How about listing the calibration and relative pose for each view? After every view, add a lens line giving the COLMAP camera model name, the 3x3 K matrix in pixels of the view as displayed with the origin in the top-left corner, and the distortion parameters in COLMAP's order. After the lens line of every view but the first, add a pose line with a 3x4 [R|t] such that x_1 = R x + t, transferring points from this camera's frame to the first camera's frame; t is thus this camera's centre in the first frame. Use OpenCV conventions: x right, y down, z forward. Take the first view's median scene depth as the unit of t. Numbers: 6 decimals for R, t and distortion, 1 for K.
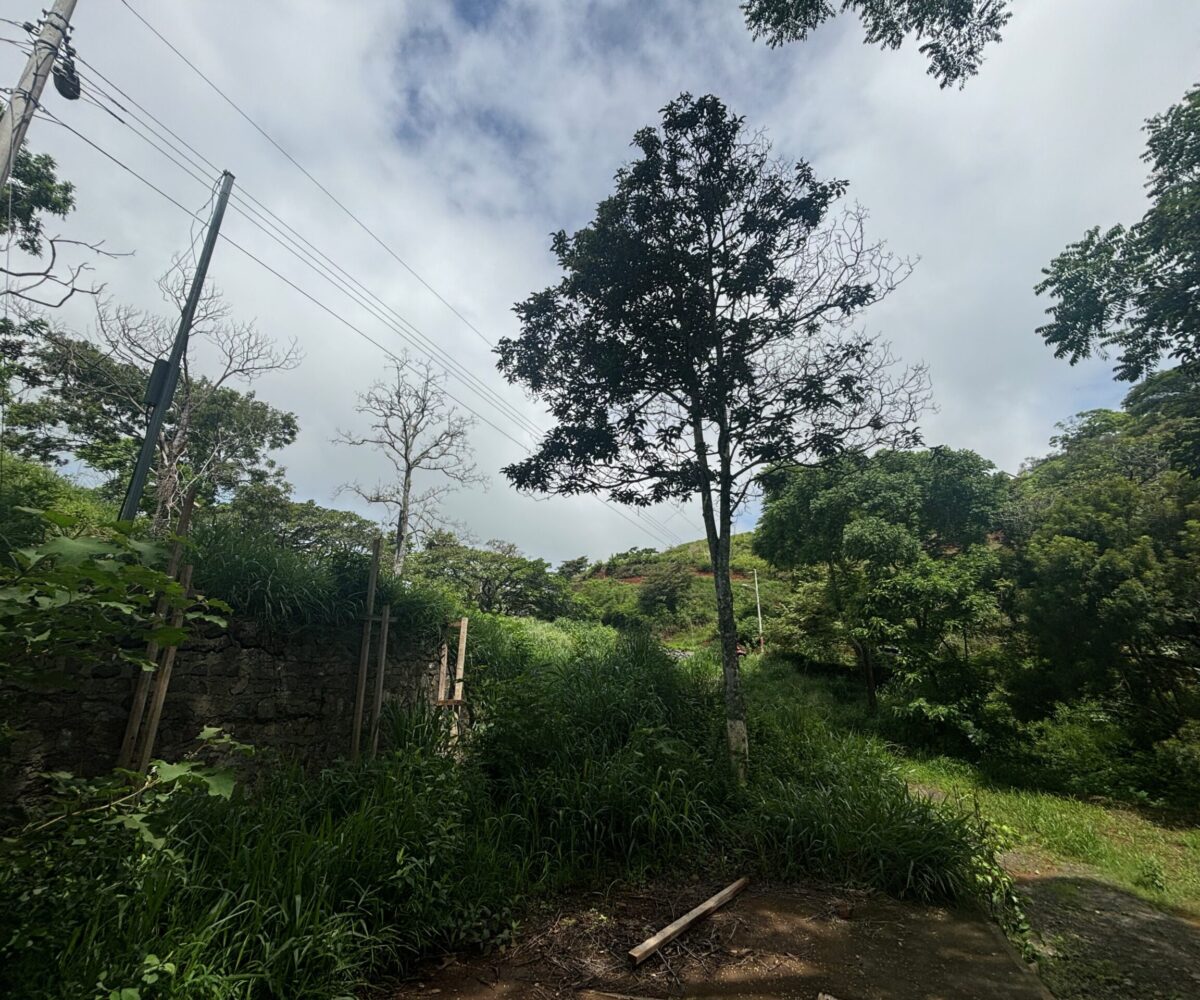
lens RADIAL K [[533.0, 0, 602.5], [0, 533.0, 496.3], [0, 0, 1]] dist [0.008549, -0.000328]
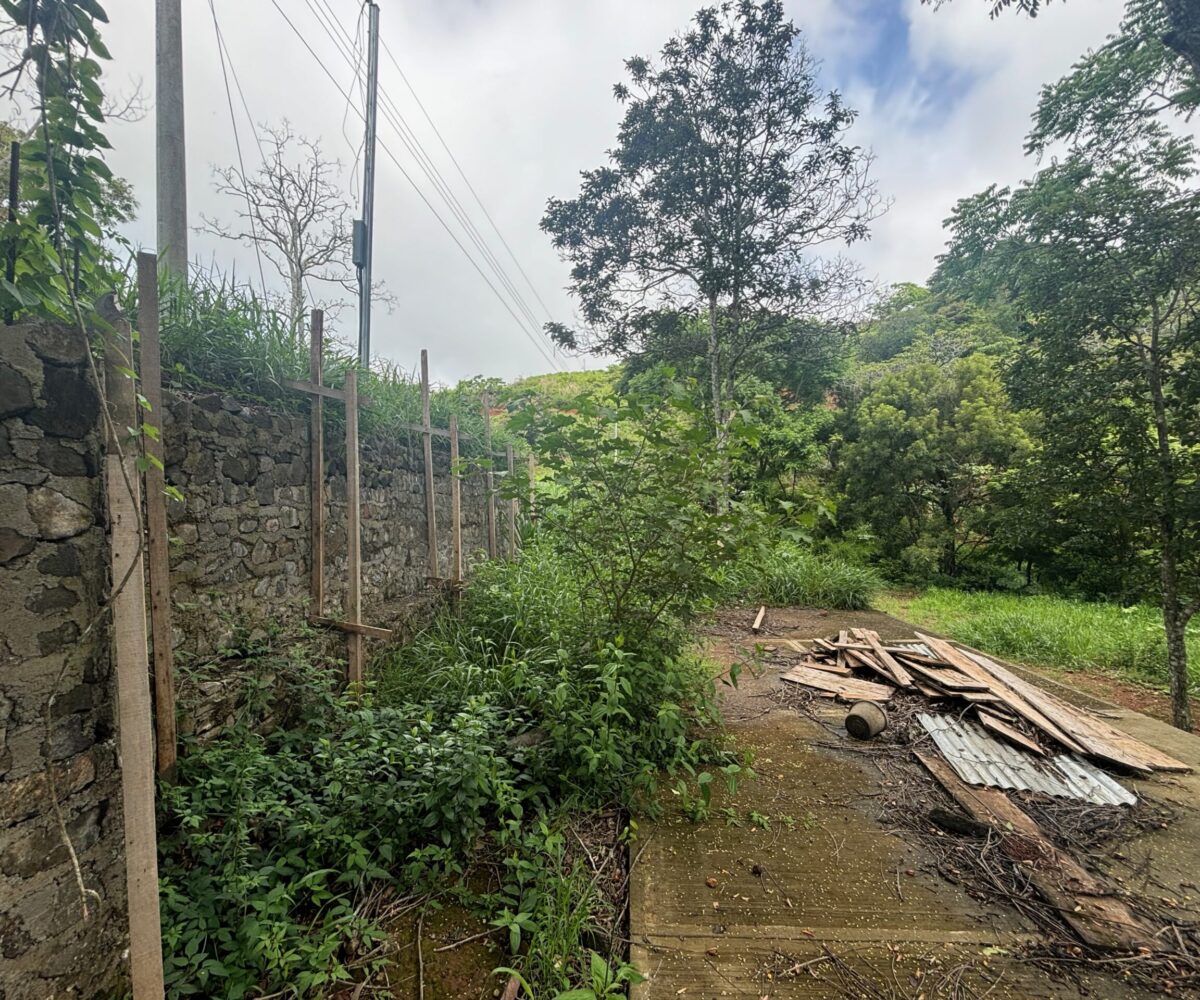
lens RADIAL K [[561.1, 0, 598.0], [0, 561.1, 495.5], [0, 0, 1]] dist [0.004646, -0.000216]
pose [[0.954185, 0.015895, 0.298795, -0.198590], [-0.104849, 0.953036, 0.284128, -0.027615], [-0.280246, -0.302439, 0.911039, -0.107213]]
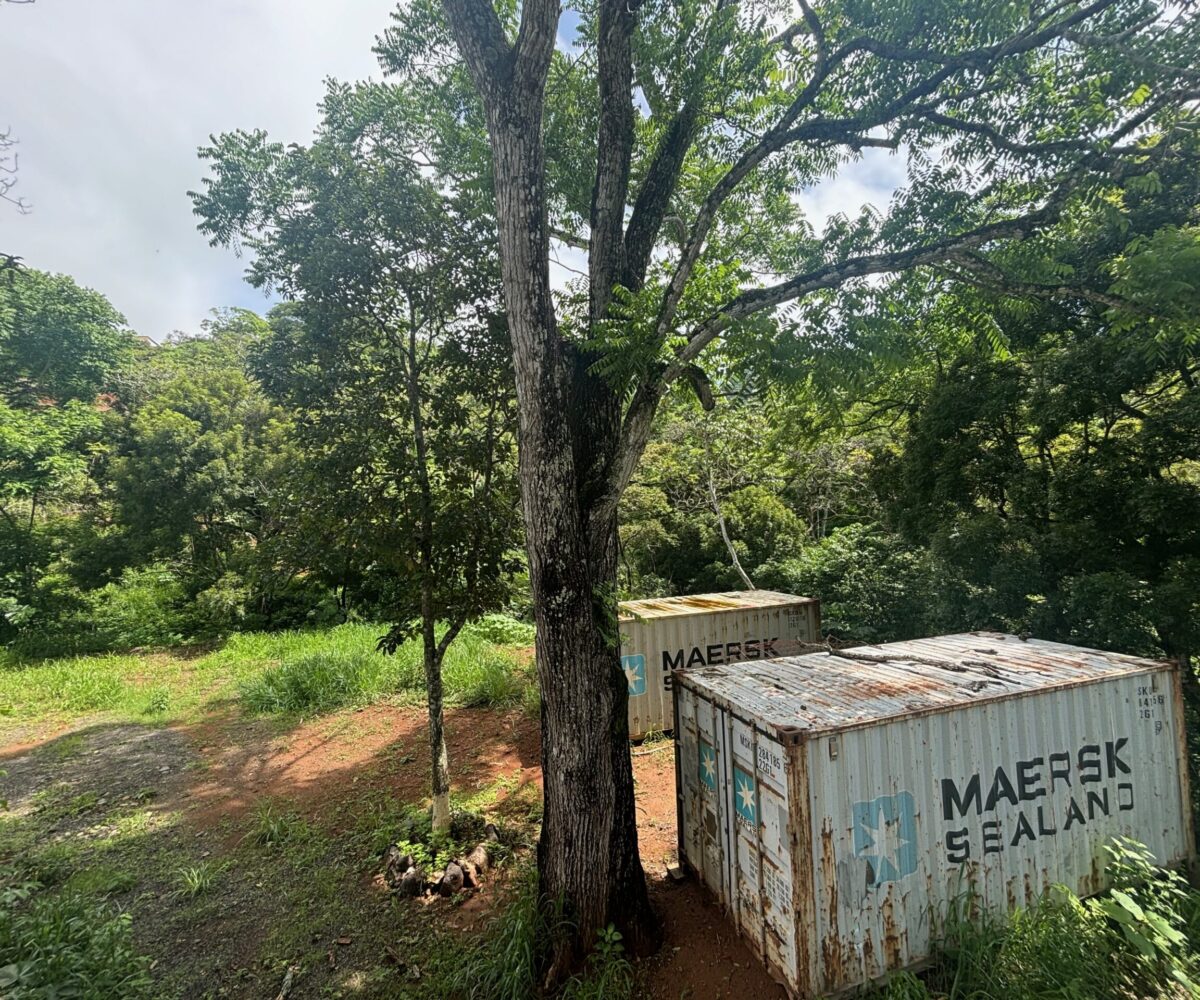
lens RADIAL K [[533.0, 0, 596.0], [0, 533.0, 492.5], [0, 0, 1]] dist [0.008549, -0.000328]
pose [[0.198939, 0.056936, 0.978357, 0.025975], [-0.276092, 0.961131, 0.000207, 0.000657], [-0.940317, -0.270158, 0.206926, -0.010214]]
